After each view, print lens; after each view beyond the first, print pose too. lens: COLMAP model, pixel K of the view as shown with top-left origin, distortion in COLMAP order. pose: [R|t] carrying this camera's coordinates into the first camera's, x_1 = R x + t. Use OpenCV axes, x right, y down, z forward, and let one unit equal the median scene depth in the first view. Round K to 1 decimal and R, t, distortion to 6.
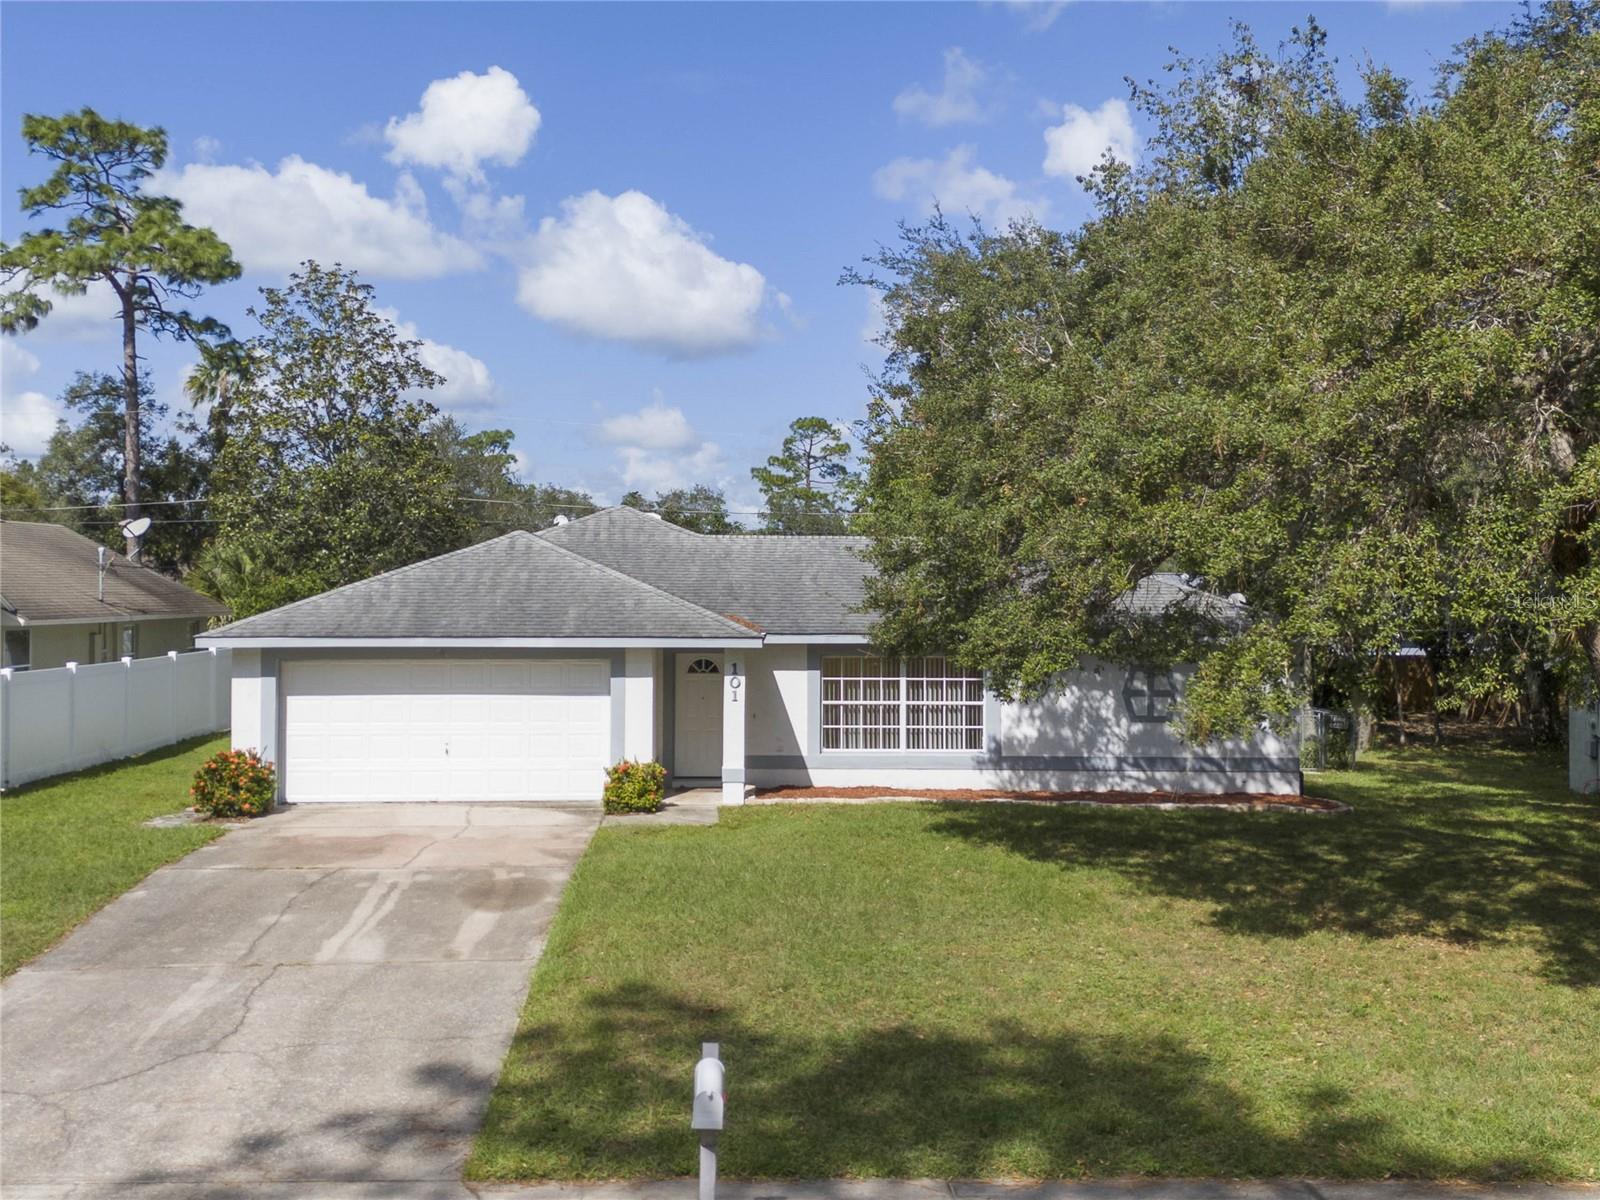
lens RADIAL K [[1624.4, 0, 801.0], [0, 1624.4, 568.8], [0, 0, 1]] dist [0.099609, -0.138232]
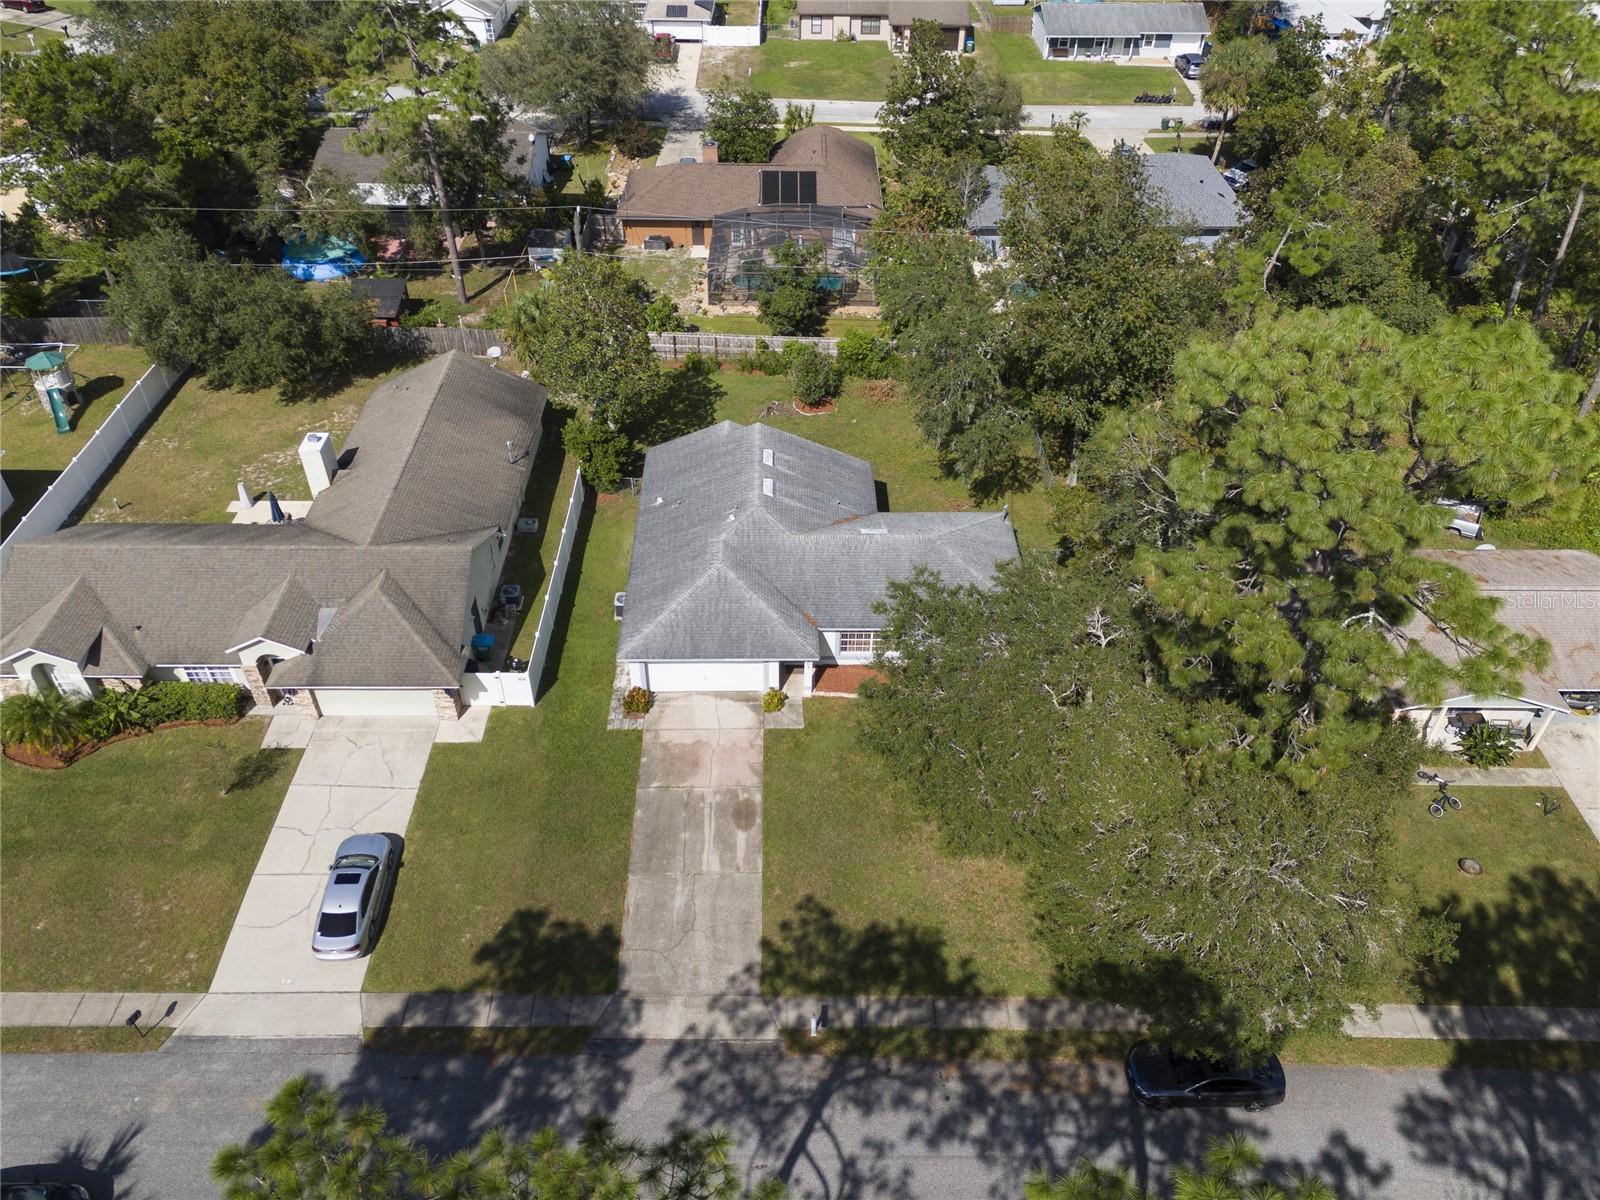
lens RADIAL K [[1161.8, 0, 796.0], [0, 1161.8, 585.1], [0, 0, 1]] dist [0.083541, -0.080611]
pose [[0.999589, 0.023215, -0.016797, -0.029731], [-0.006765, 0.760817, 0.648932, -1.197092], [0.027844, -0.648552, 0.760661, -0.368755]]
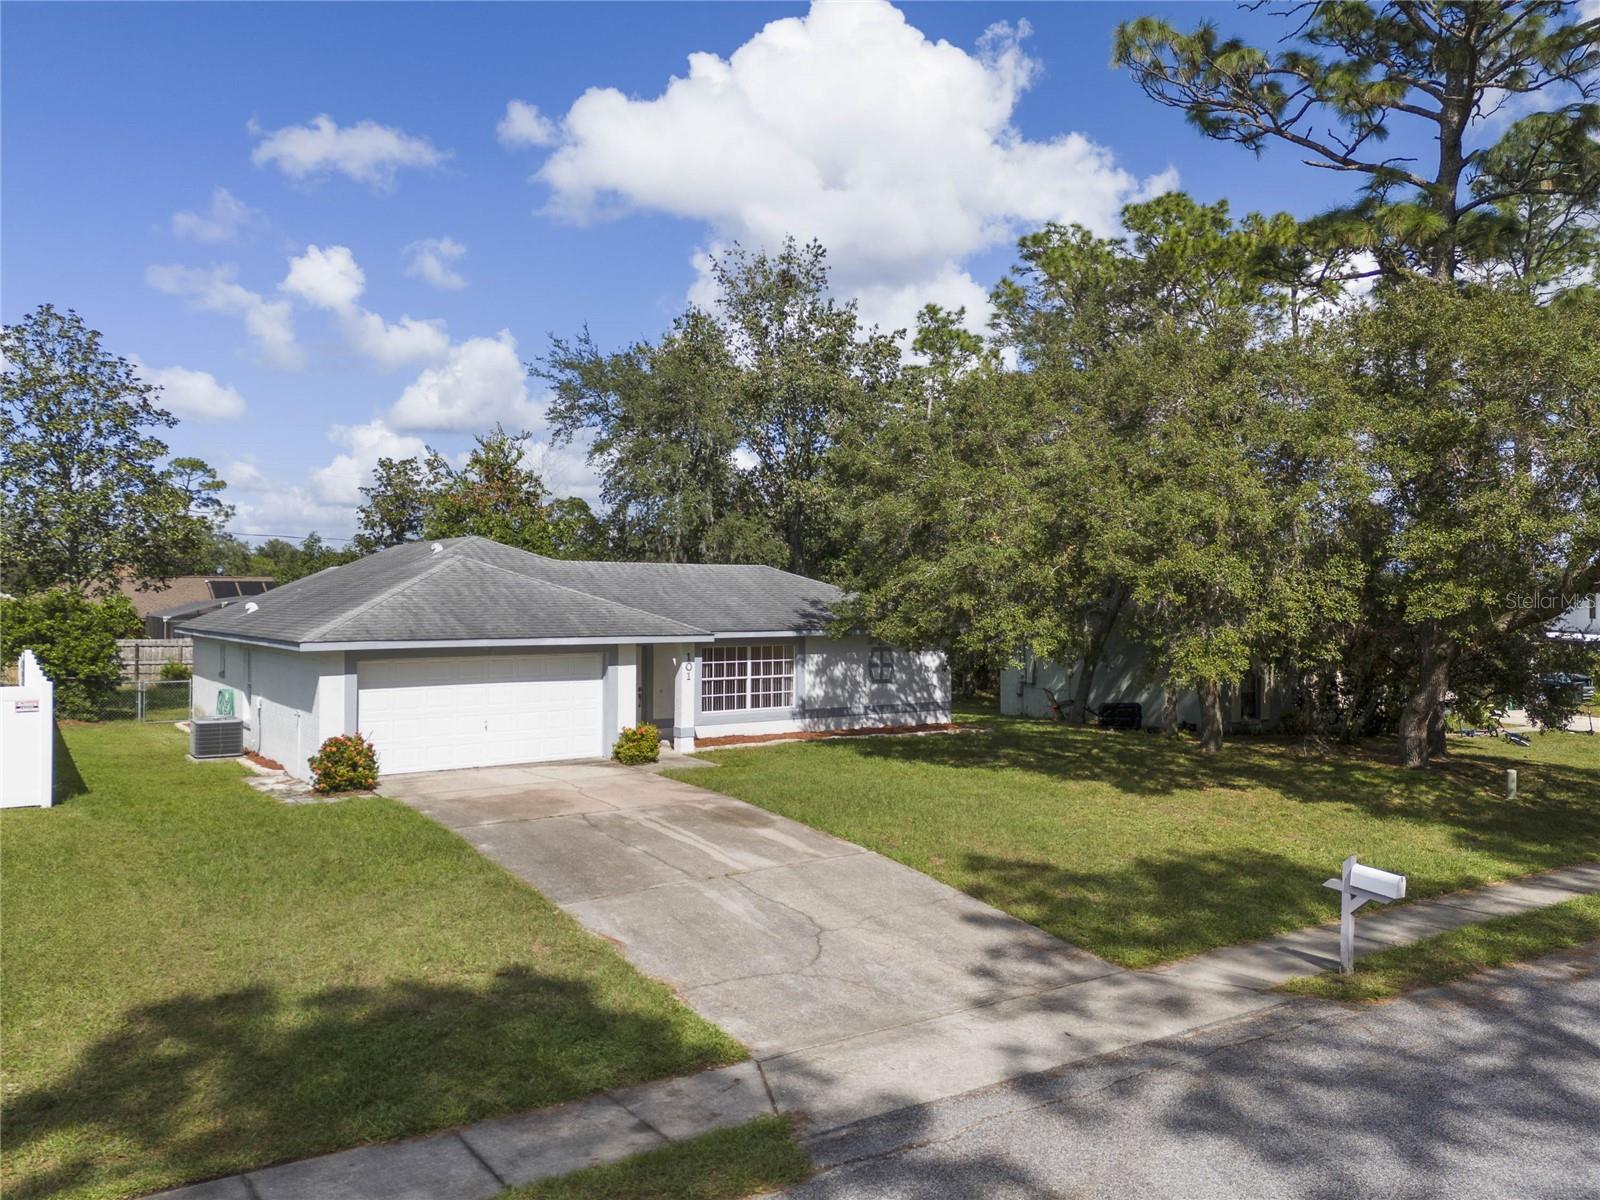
lens RADIAL K [[1161.8, 0, 796.0], [0, 1161.8, 585.1], [0, 0, 1]] dist [0.083541, -0.080611]
pose [[0.847640, 0.003260, 0.530562, -0.460500], [-0.003946, 0.999992, 0.000161, -0.001321], [-0.530557, -0.002230, 0.847646, 0.083960]]
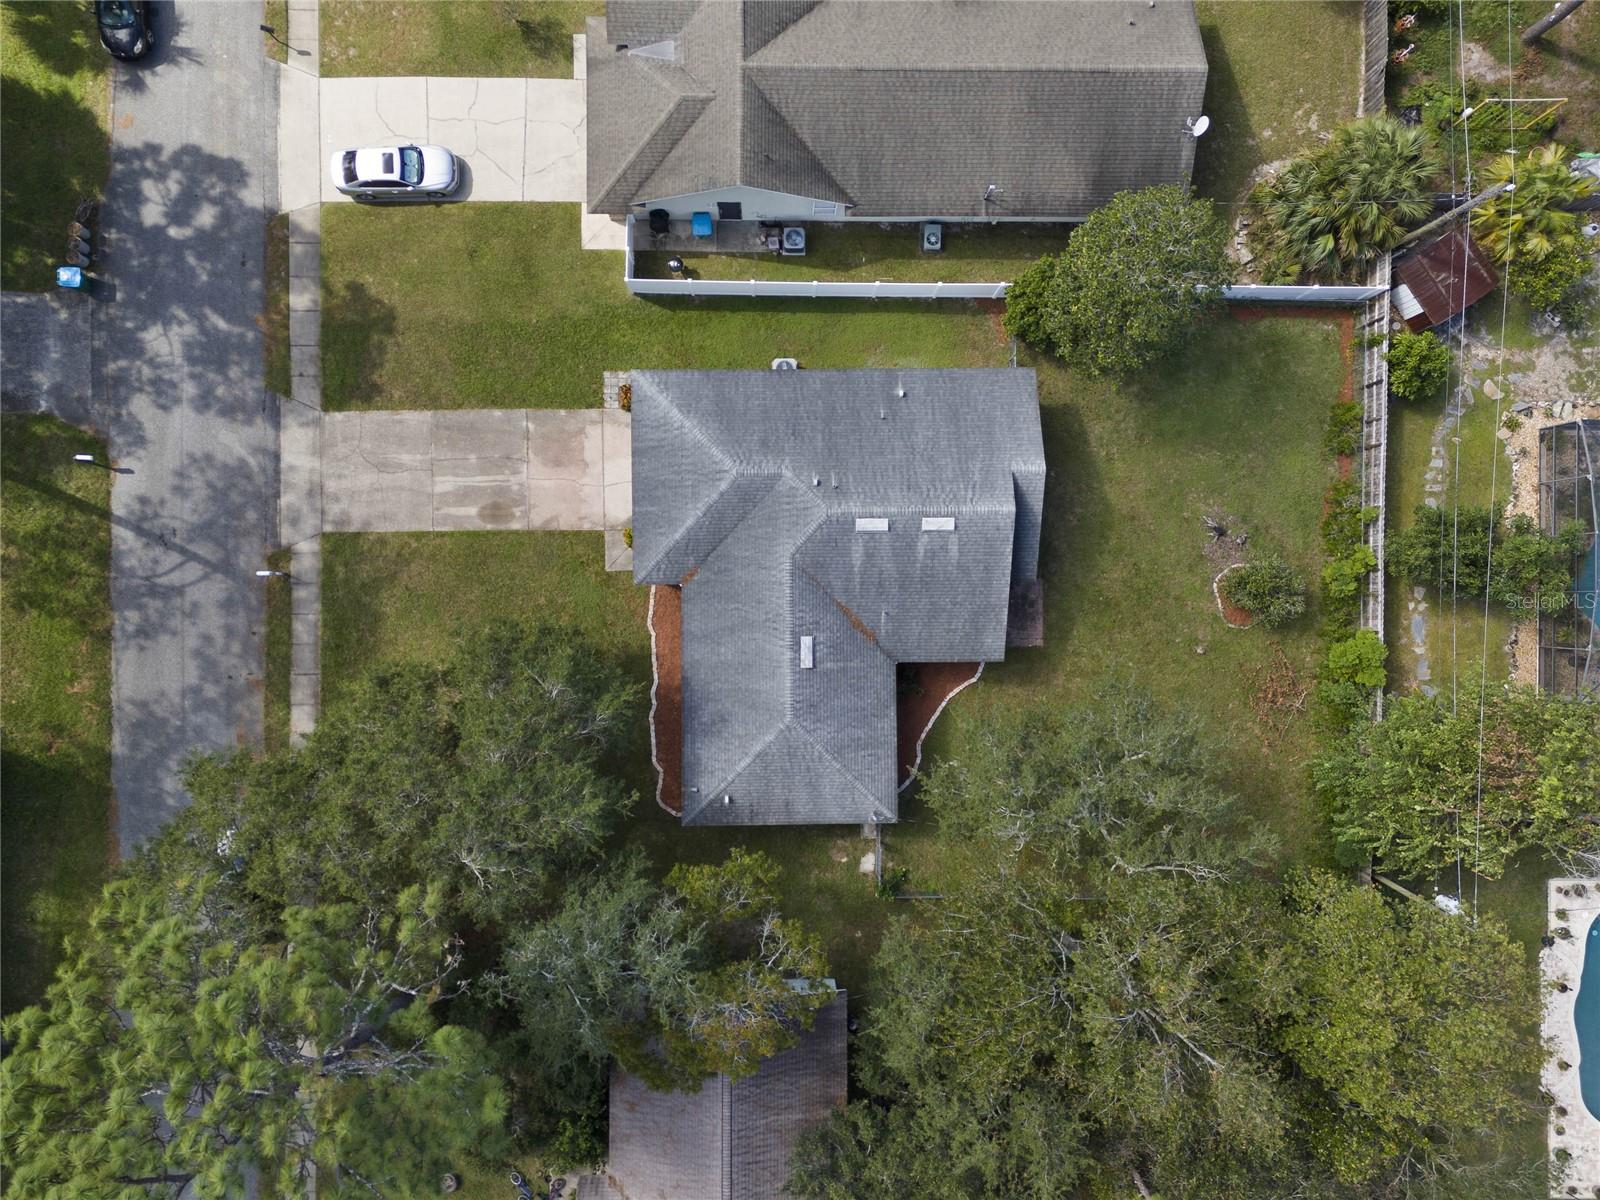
lens RADIAL K [[1161.8, 0, 796.0], [0, 1161.8, 585.1], [0, 0, 1]] dist [0.083541, -0.080611]
pose [[-0.034648, 0.999236, -0.018059, 0.001462], [-0.015814, 0.017520, 0.999721, -1.639780], [0.999274, 0.034924, 0.015194, 1.116470]]
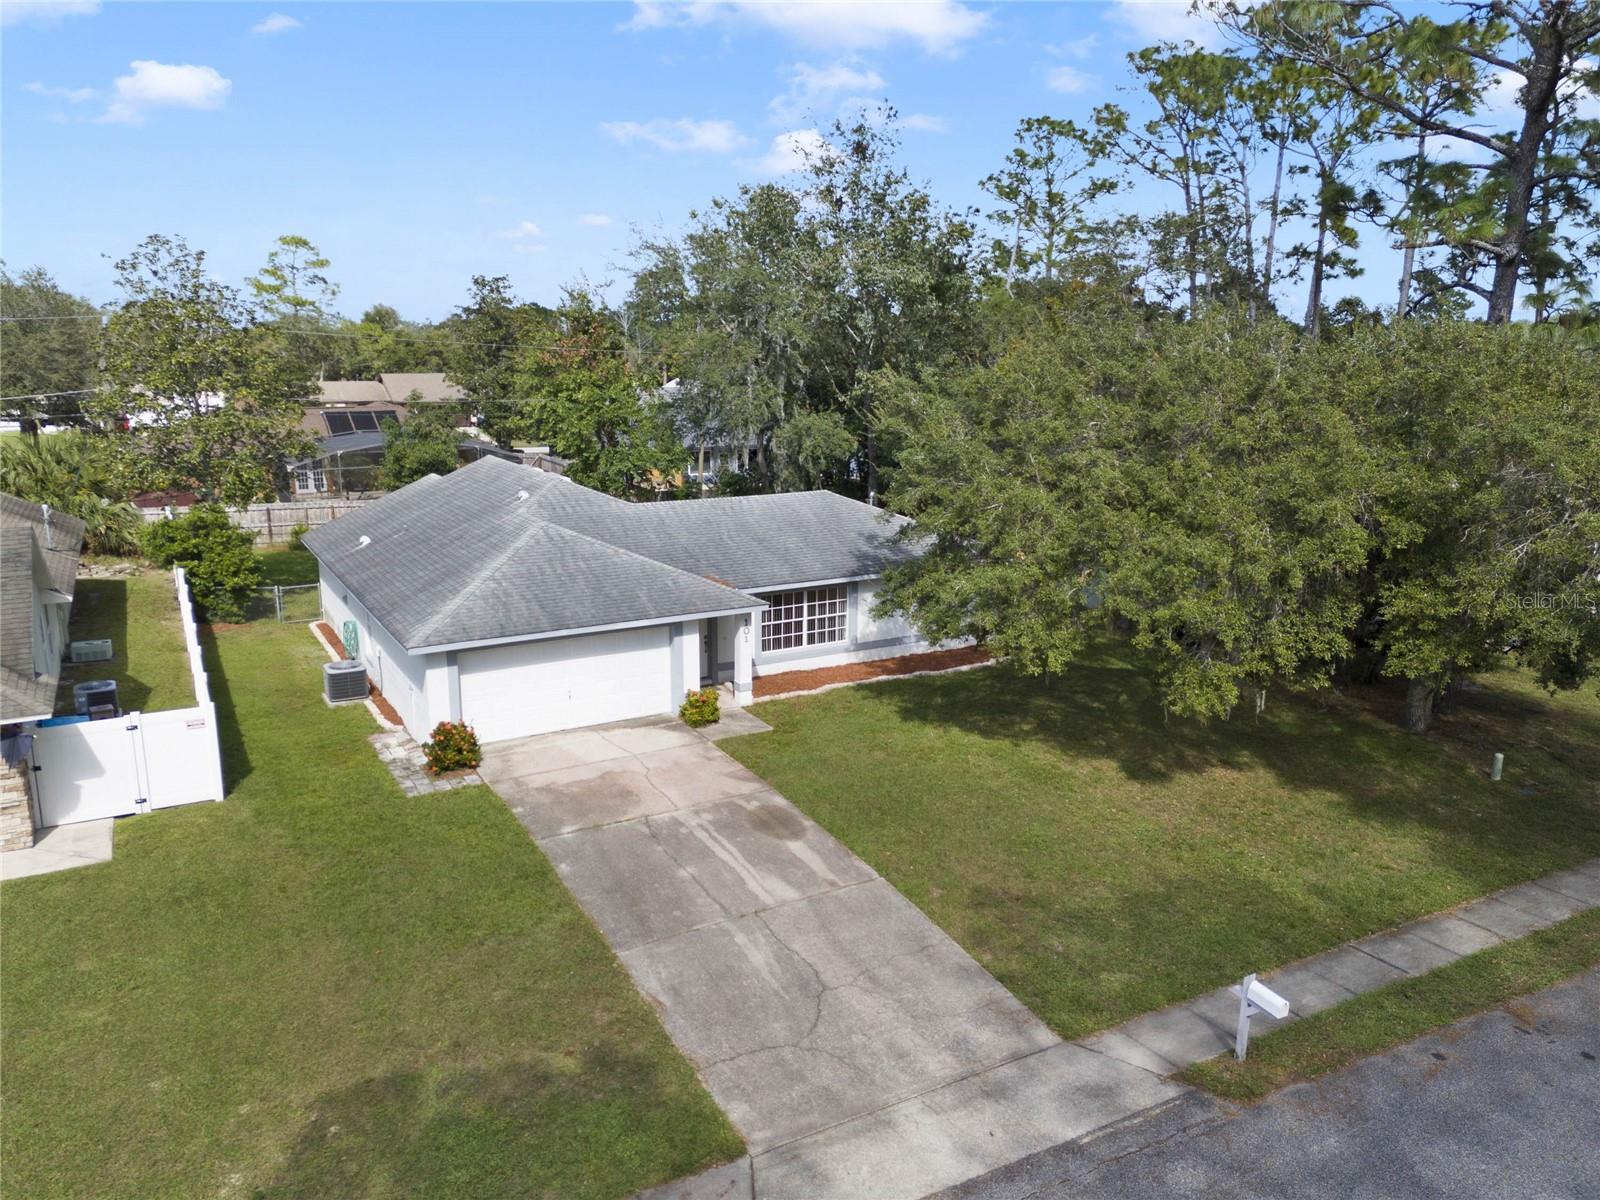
lens RADIAL K [[1161.8, 0, 796.0], [0, 1161.8, 585.1], [0, 0, 1]] dist [0.083541, -0.080611]
pose [[0.890566, -0.094492, 0.444931, -0.457913], [-0.006609, 0.975393, 0.220376, -0.205540], [-0.454806, -0.199200, 0.868027, 0.004826]]
